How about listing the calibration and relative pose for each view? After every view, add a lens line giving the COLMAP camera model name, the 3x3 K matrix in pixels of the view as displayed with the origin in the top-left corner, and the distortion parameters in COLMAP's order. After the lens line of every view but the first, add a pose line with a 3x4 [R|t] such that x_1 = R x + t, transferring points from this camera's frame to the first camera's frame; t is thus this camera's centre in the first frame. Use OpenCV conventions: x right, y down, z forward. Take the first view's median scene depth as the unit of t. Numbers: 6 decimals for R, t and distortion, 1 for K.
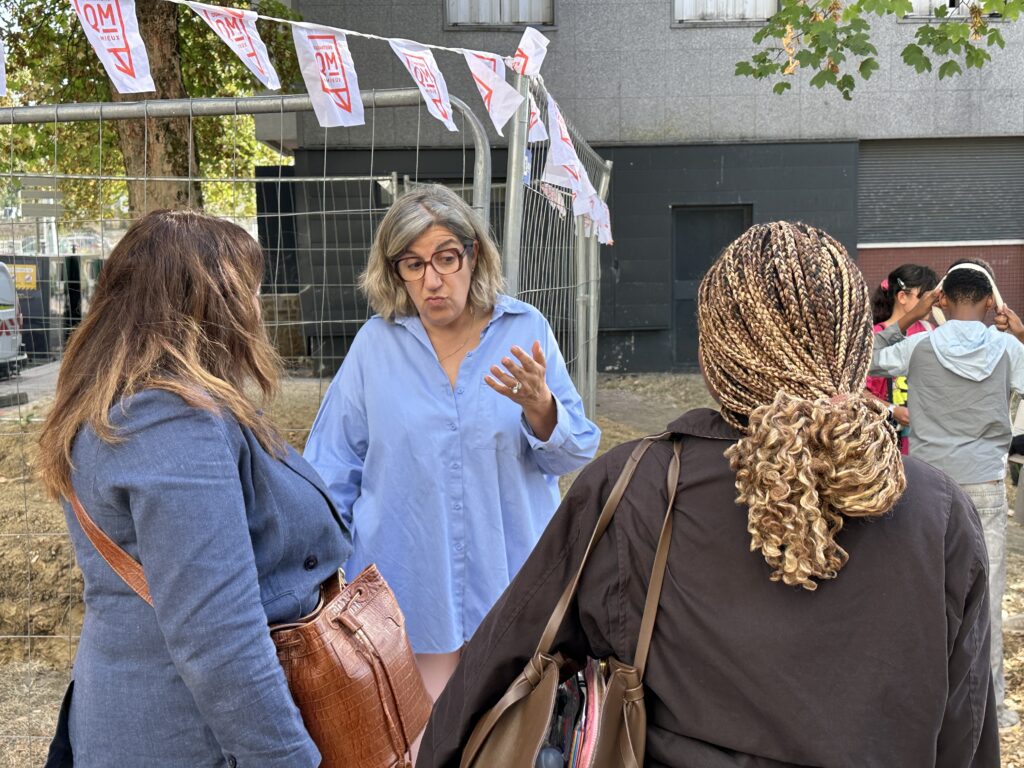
lens RADIAL K [[1377.6, 0, 517.3], [0, 1377.6, 381.7], [0, 0, 1]] dist [-0.015075, 0.000000]
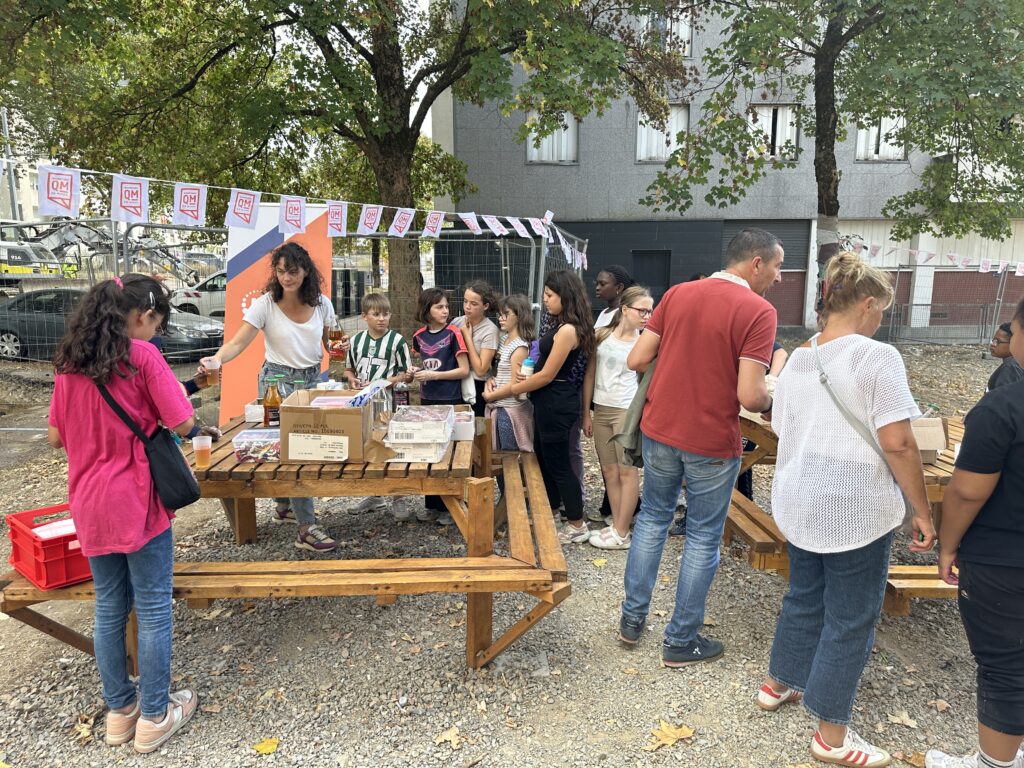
lens RADIAL K [[729.5, 0, 515.4], [0, 729.5, 379.8], [0, 0, 1]] dist [0.017509, -0.019787]
pose [[0.997834, 0.025649, -0.060571, 0.021582], [-0.022194, 0.998125, 0.057048, 0.027921], [0.061920, -0.055581, 0.996532, -0.385091]]
